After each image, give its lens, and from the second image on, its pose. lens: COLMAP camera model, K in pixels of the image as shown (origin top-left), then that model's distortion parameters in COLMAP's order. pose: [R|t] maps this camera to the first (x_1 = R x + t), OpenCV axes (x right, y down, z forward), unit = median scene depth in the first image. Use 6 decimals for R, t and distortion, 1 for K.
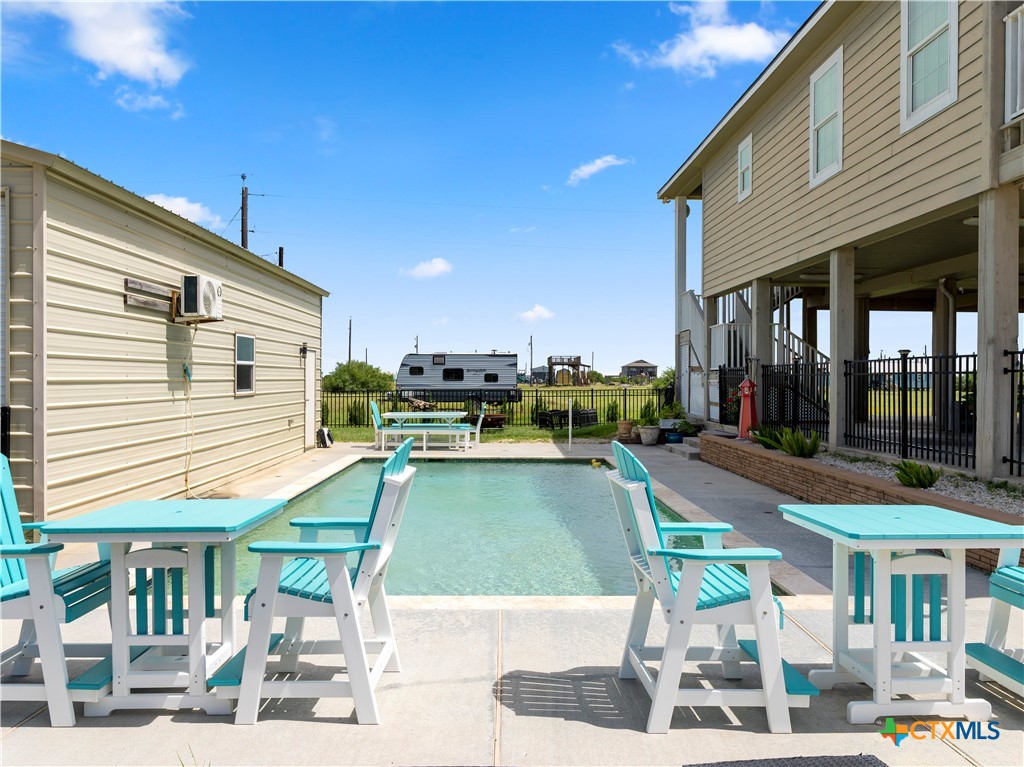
lens RADIAL K [[822.5, 0, 512.0], [0, 822.5, 383.5], [0, 0, 1]] dist [0.000585, 0.000289]
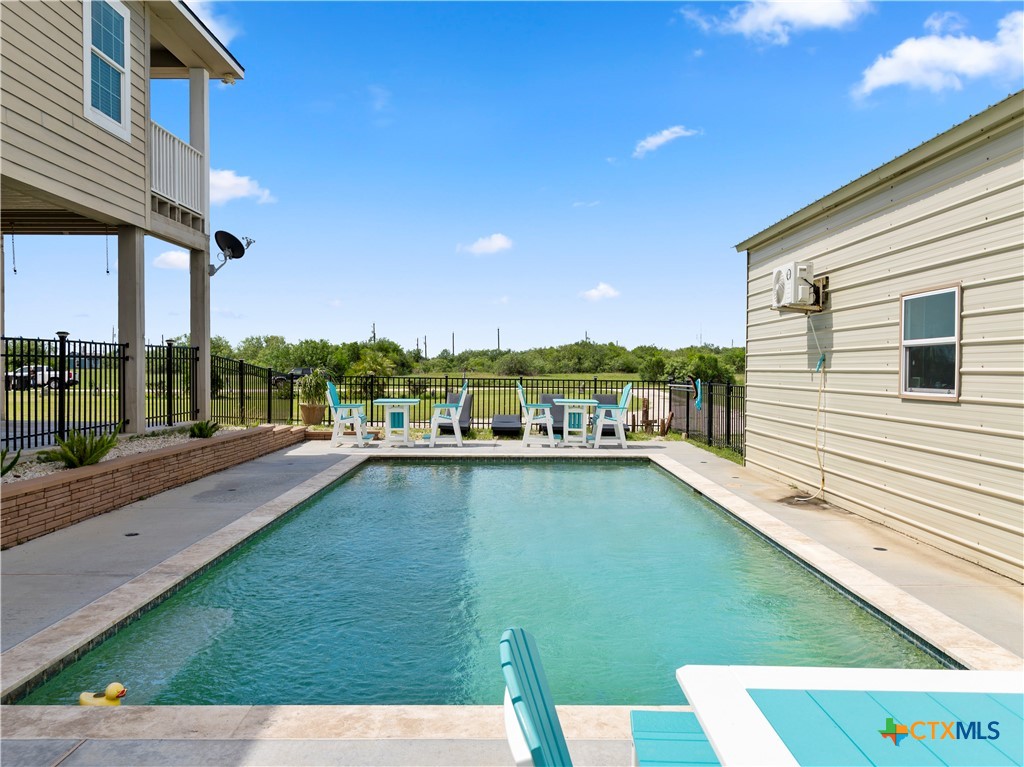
lens RADIAL K [[686.9, 0, 512.0], [0, 686.9, 383.5], [0, 0, 1]] dist [0.000386, 0.000124]
pose [[-0.999833, -0.009534, 0.015597, -0.059331], [-0.009069, 0.999520, 0.029624, -0.009269], [-0.015872, 0.029478, -0.999439, 1.793404]]
